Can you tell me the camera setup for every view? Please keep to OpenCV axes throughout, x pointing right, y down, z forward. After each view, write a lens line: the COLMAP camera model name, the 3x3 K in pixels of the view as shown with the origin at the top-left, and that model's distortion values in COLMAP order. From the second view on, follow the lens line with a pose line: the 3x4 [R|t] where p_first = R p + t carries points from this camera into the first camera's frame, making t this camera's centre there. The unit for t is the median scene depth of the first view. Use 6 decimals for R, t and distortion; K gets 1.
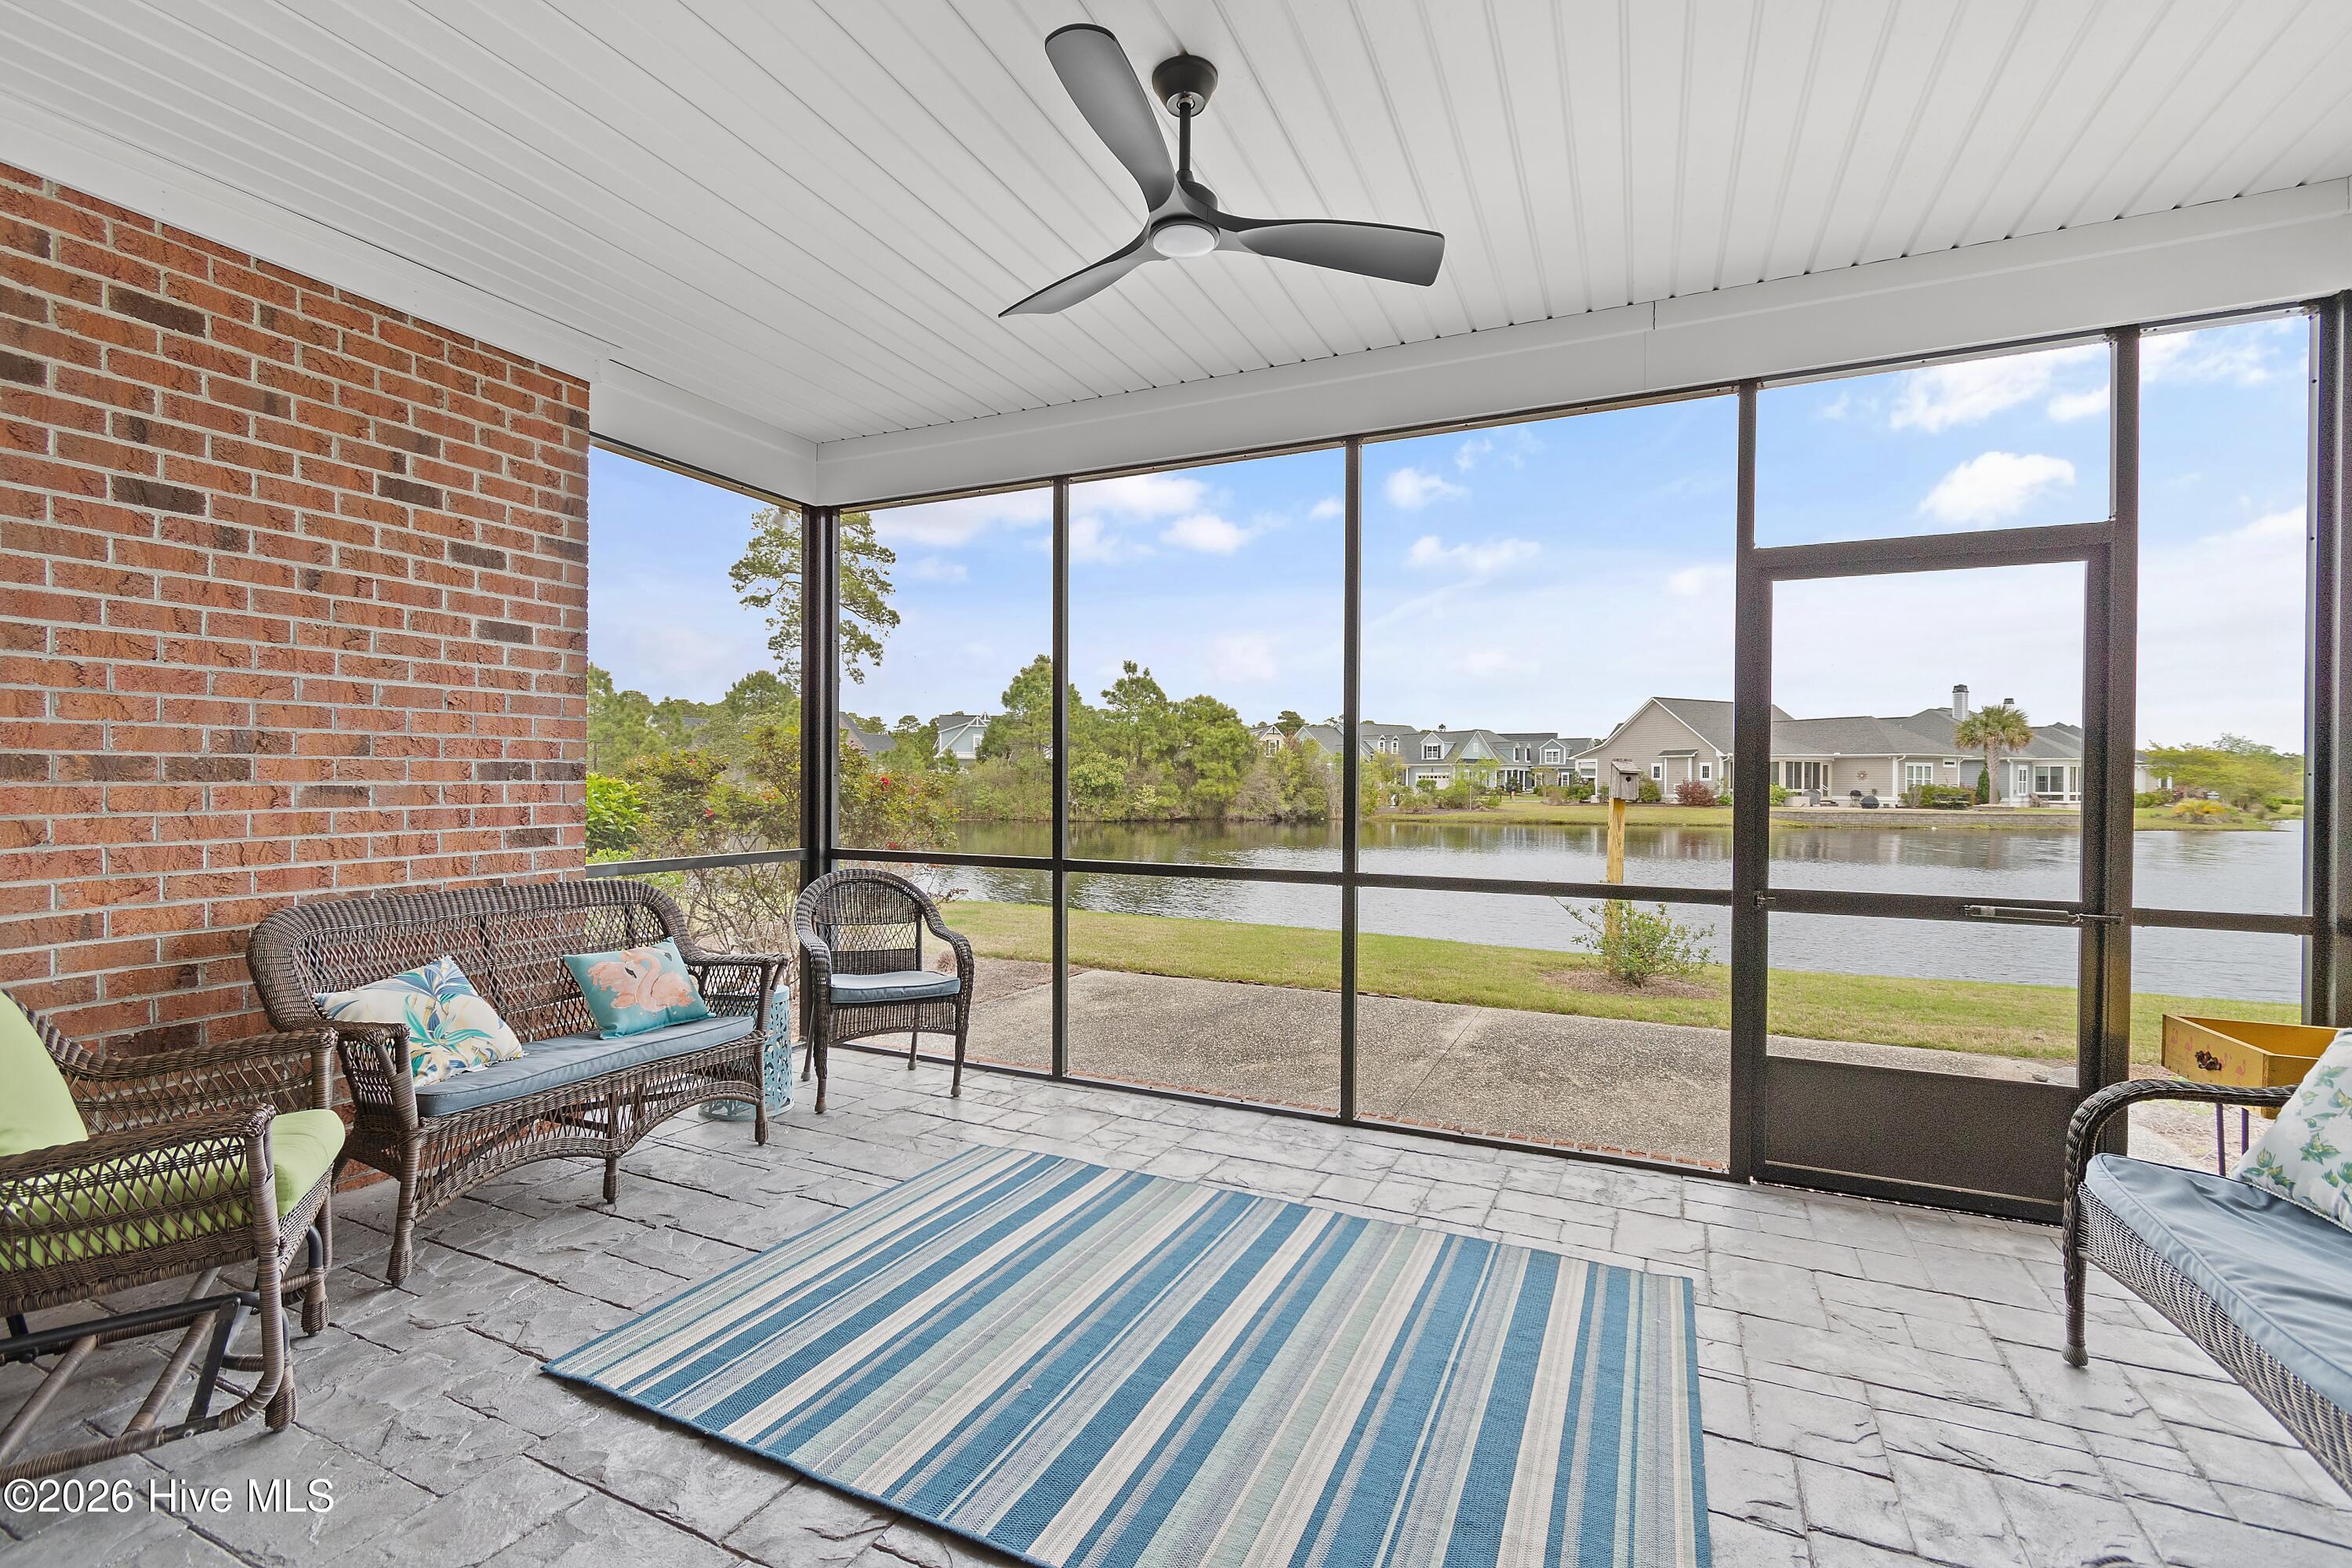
lens RADIAL K [[1037.6, 0, 1162.7], [0, 1037.6, 788.6], [0, 0, 1]] dist [0.007161, -0.002936]
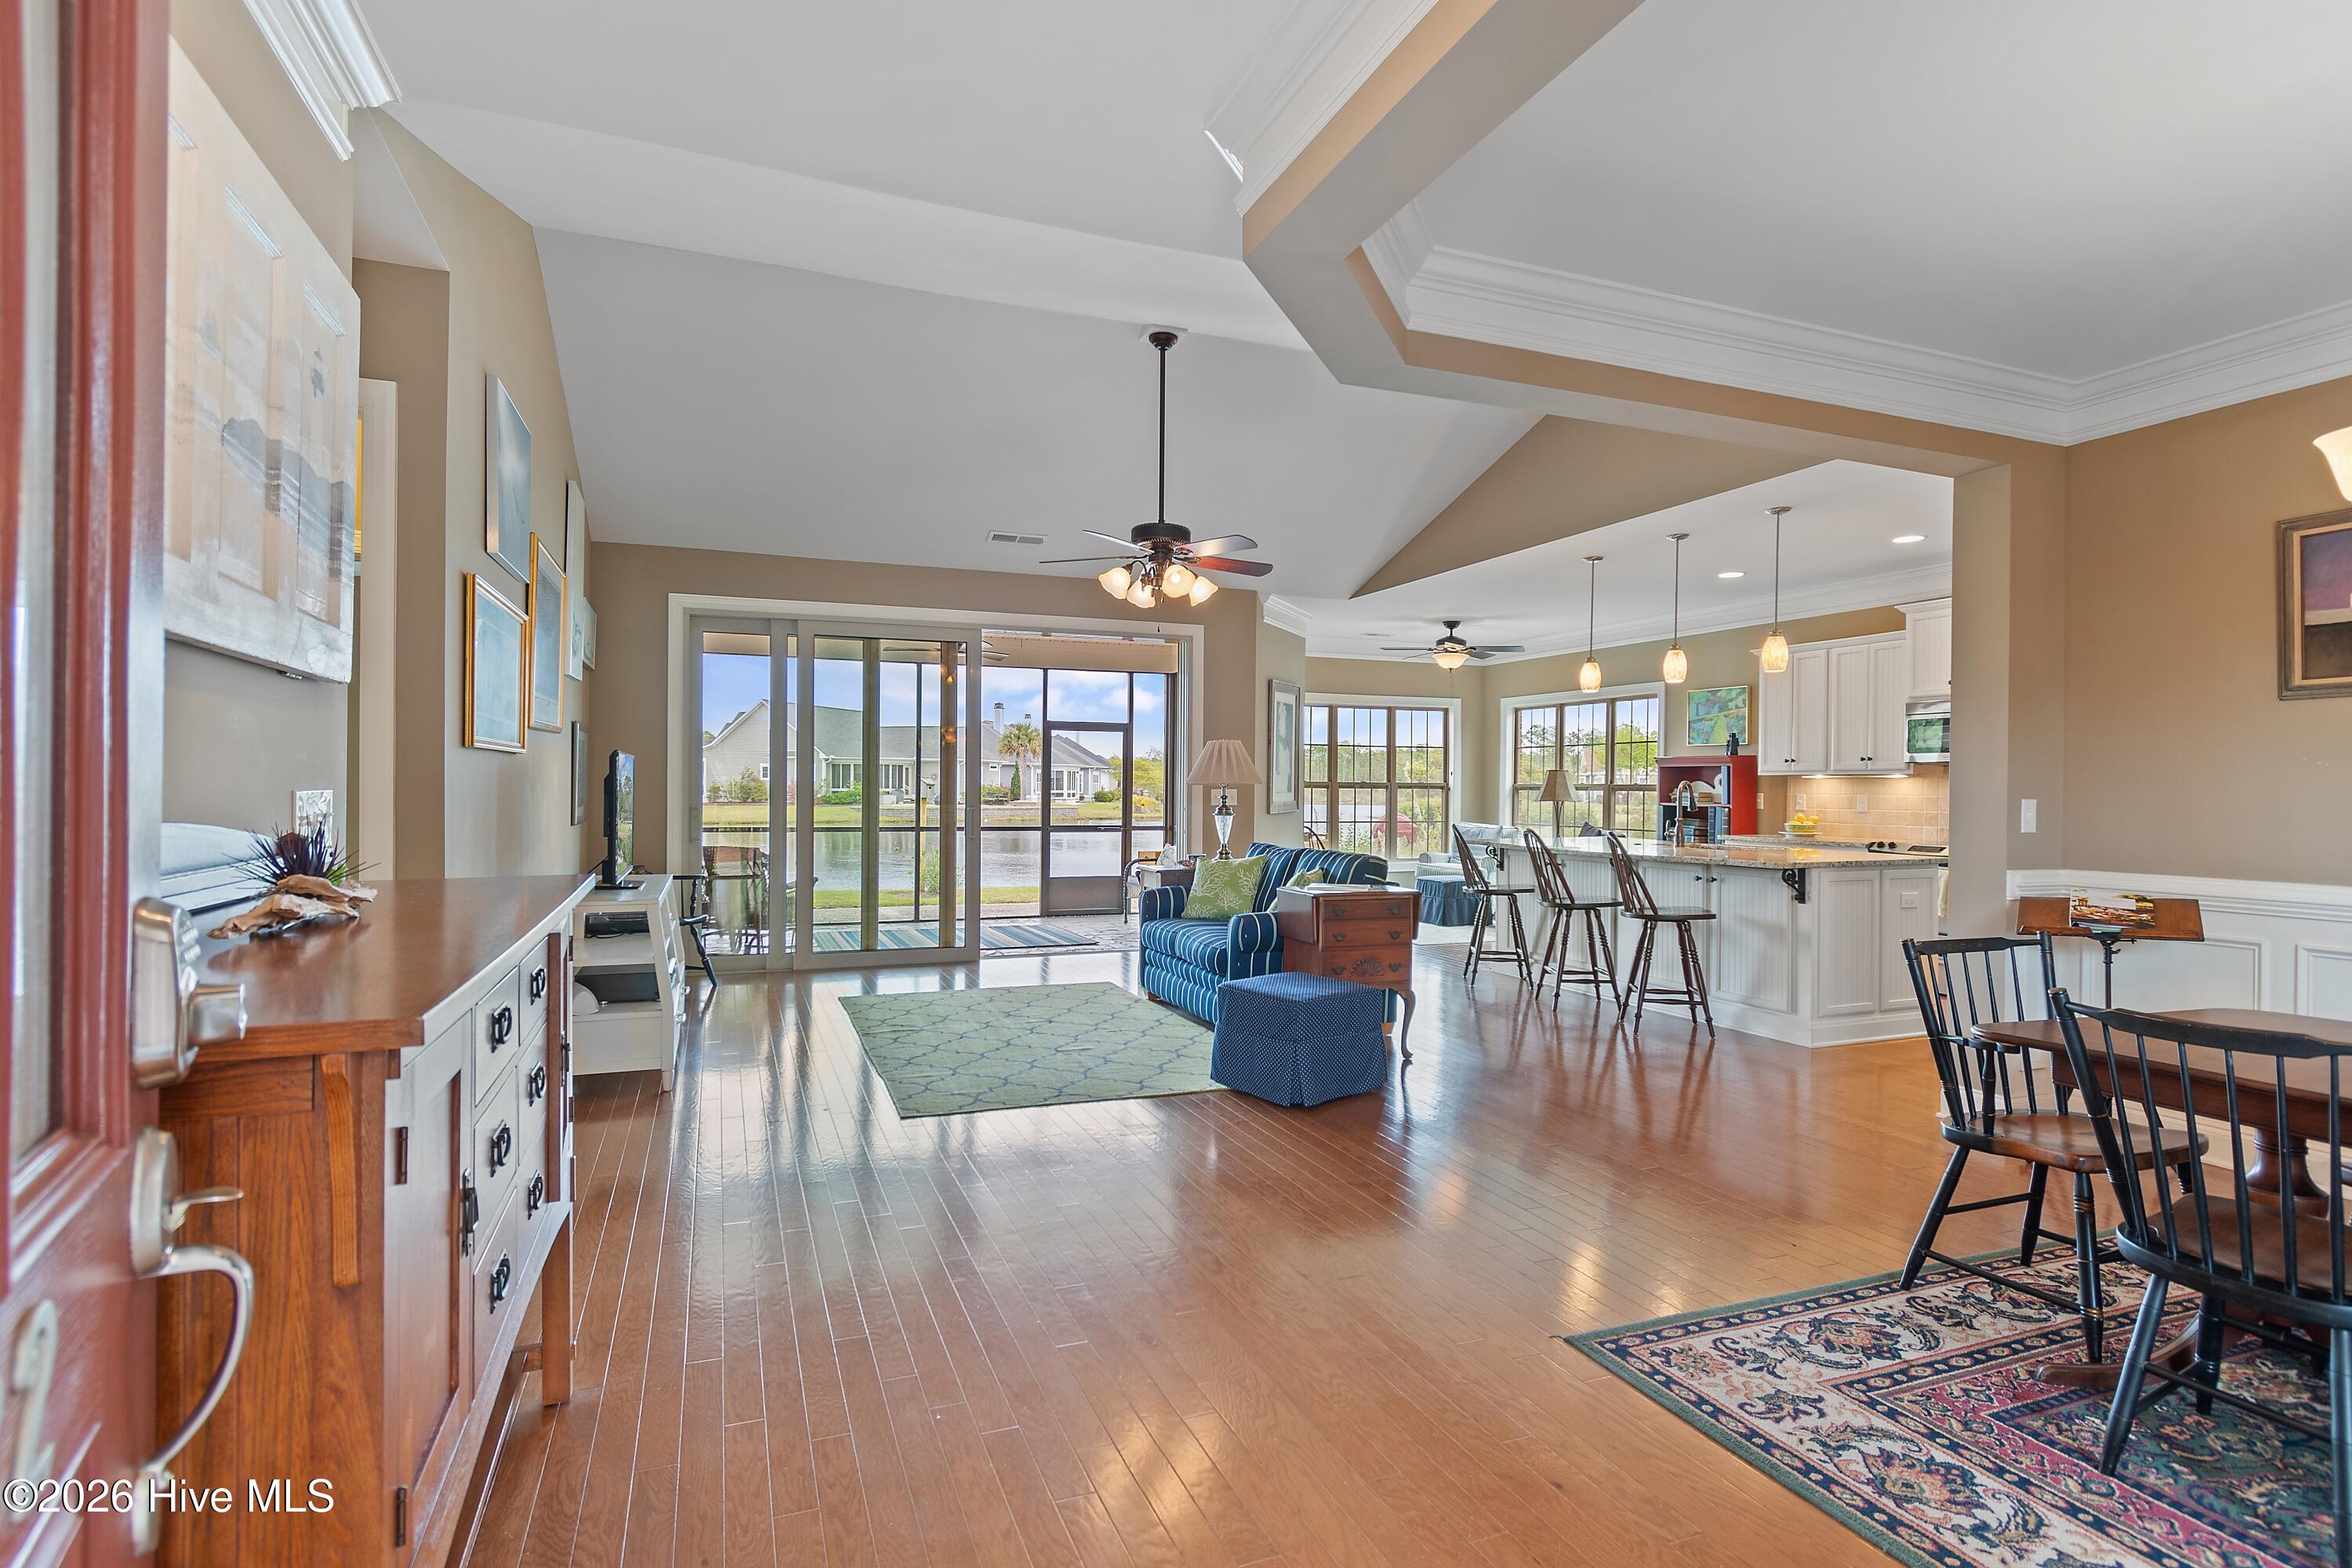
lens RADIAL K [[1162.1, 0, 1176.3], [0, 1162.1, 786.8], [0, 0, 1]] dist [0.009301, -0.004822]
pose [[0.682821, -0.000690, 0.730585, -1.557708], [0.000942, 1.000000, 0.000065, -0.021167], [-0.730585, 0.000644, 0.682822, -1.526952]]
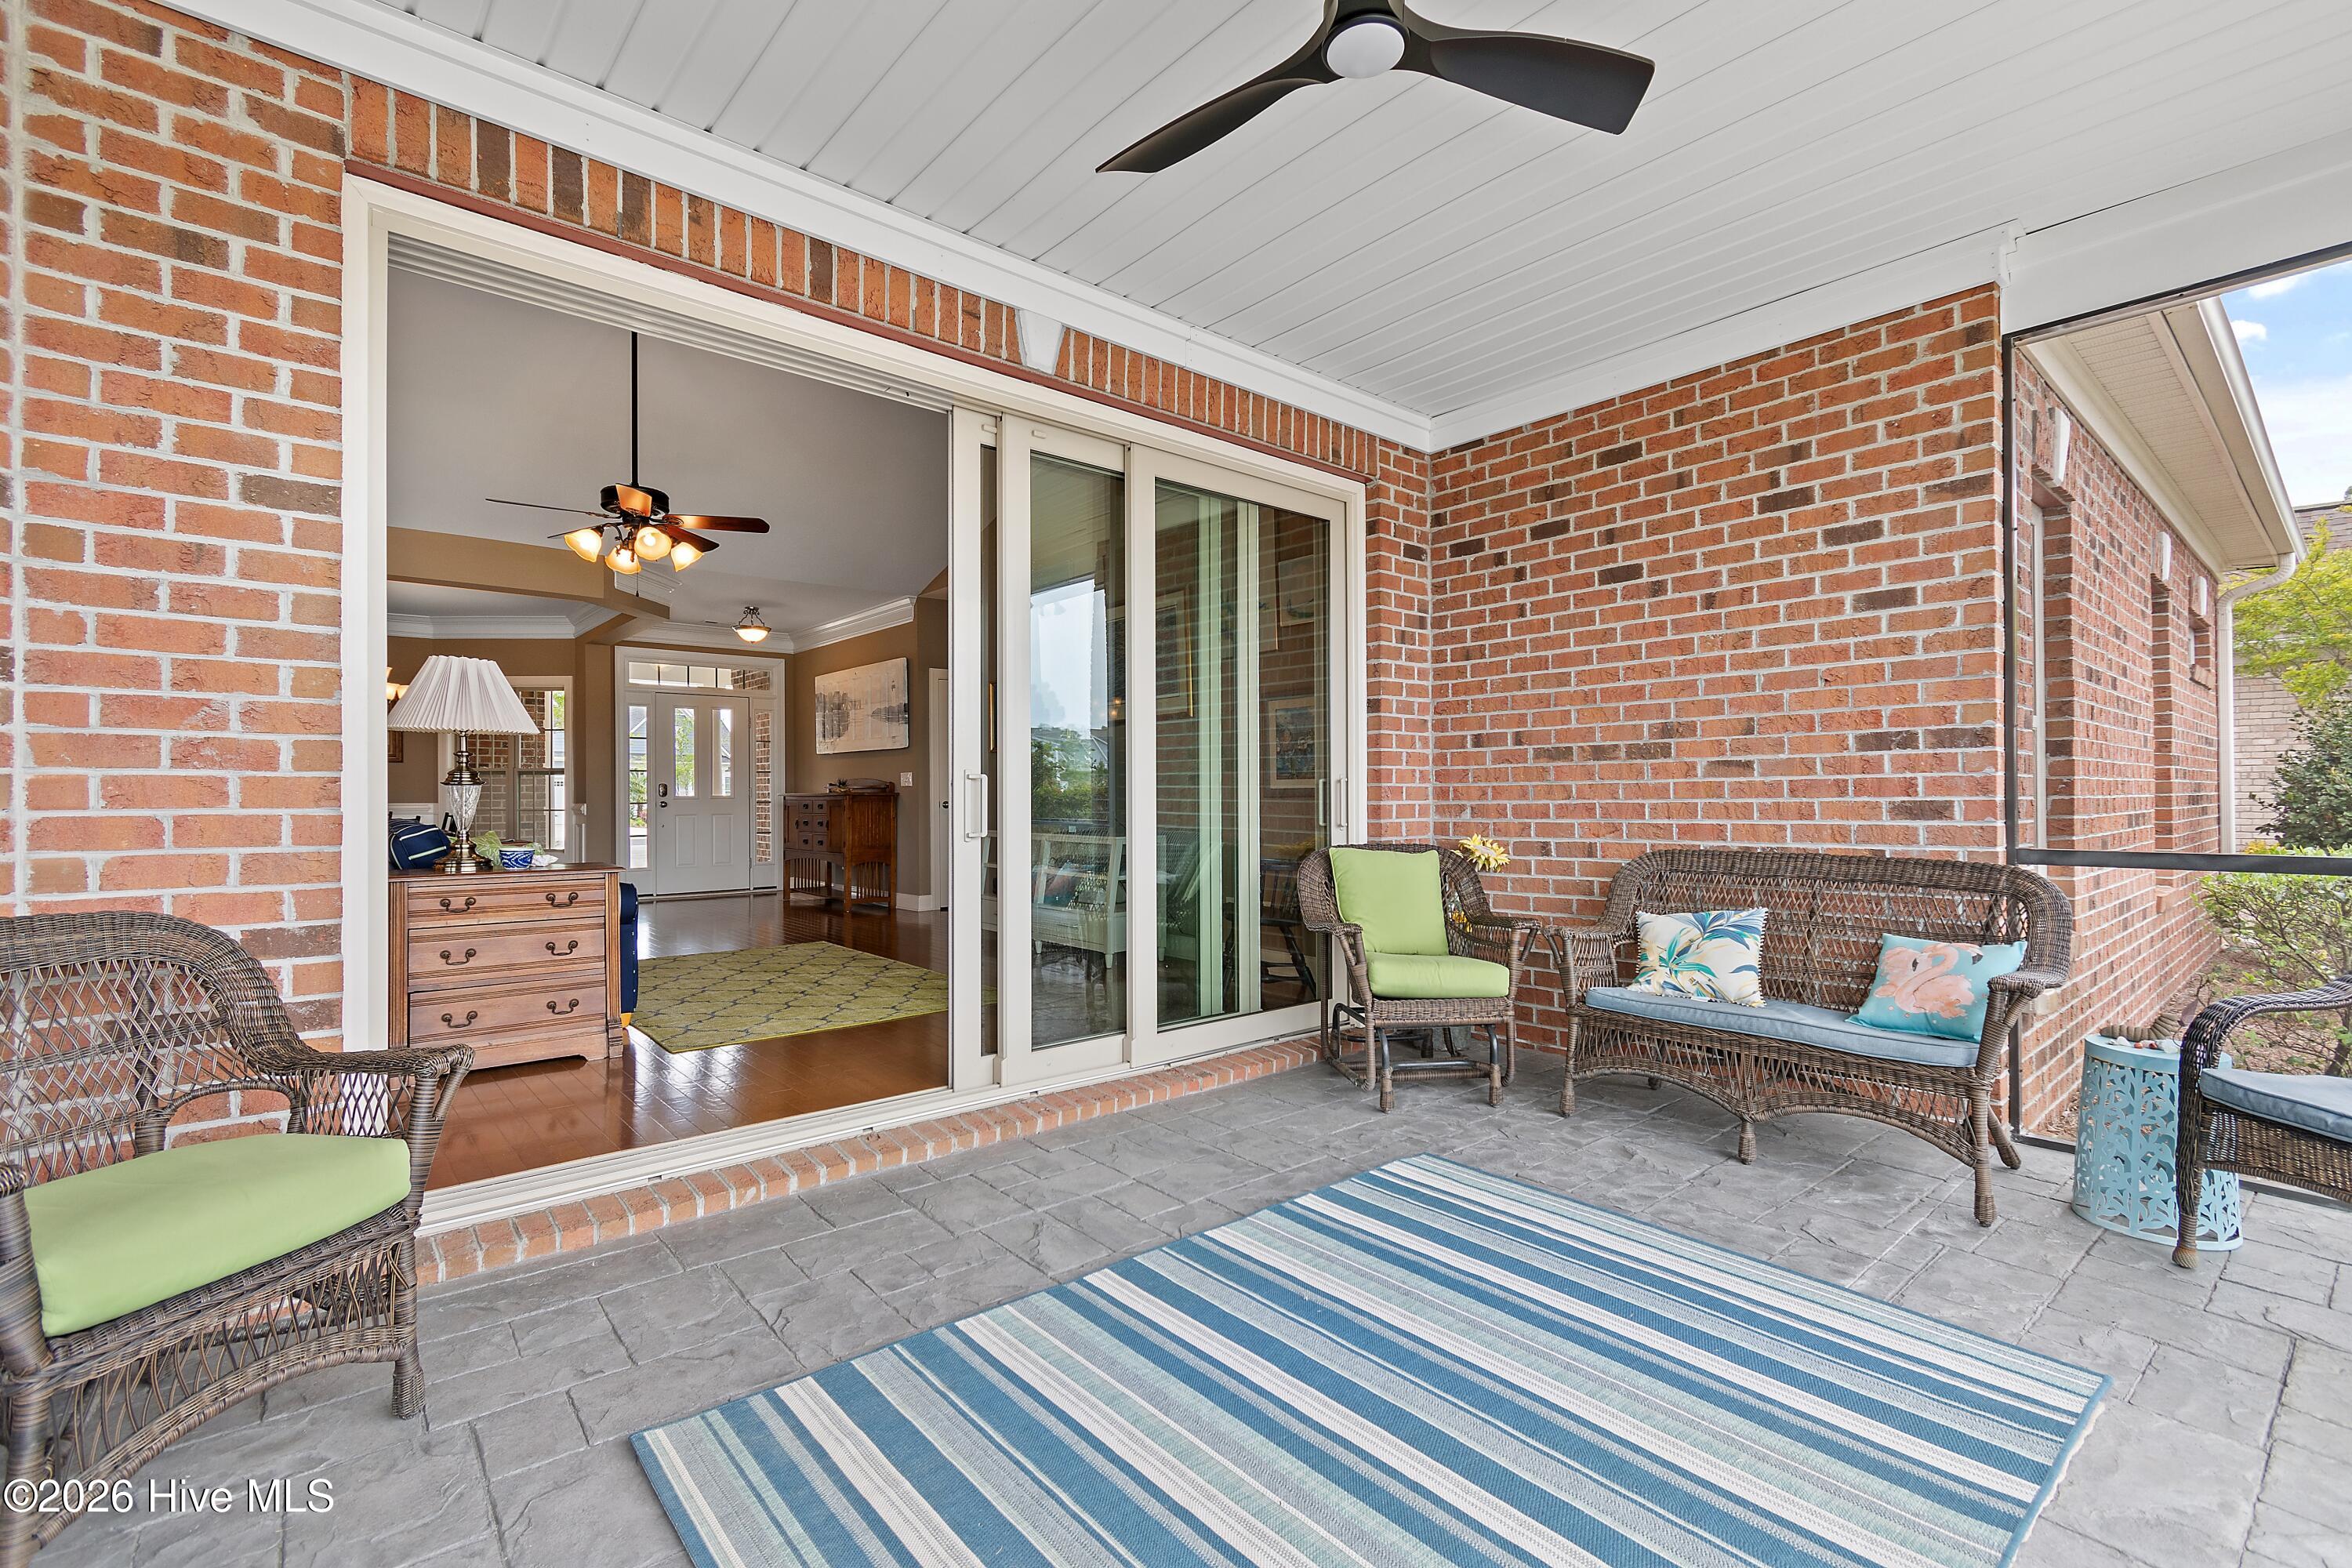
lens RADIAL K [[1037.6, 0, 1174.1], [0, 1037.6, 792.9], [0, 0, 1]] dist [0.007161, -0.002936]
pose [[-0.404967, -0.008087, -0.914296, 0.492652], [-0.004385, 0.999967, -0.006903, 0.038465], [0.914321, 0.001214, -0.404989, 0.717753]]
